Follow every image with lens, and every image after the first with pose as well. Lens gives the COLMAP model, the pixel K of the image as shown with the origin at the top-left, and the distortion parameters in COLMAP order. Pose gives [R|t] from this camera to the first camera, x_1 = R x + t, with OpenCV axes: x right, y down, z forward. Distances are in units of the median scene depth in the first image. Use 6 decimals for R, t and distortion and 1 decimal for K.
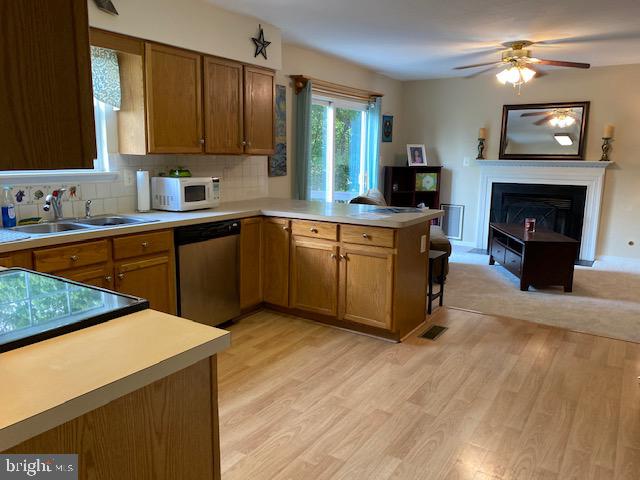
lens RADIAL K [[489.8, 0, 319.9], [0, 489.8, 238.9], [0, 0, 1]] dist [0.028302, -0.001396]
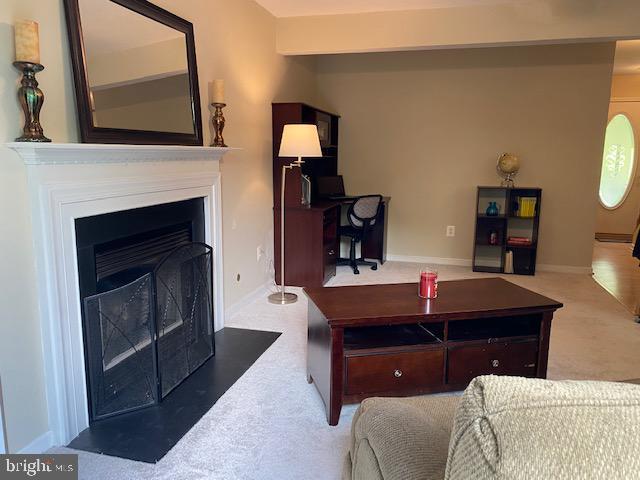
lens RADIAL K [[489.8, 0, 319.8], [0, 489.8, 238.6], [0, 0, 1]] dist [0.028302, -0.001396]
pose [[-0.314050, -0.178514, 0.932473, 0.017312], [0.152919, 0.959829, 0.235253, -0.159730], [-0.937010, 0.216474, -0.274136, 0.992457]]
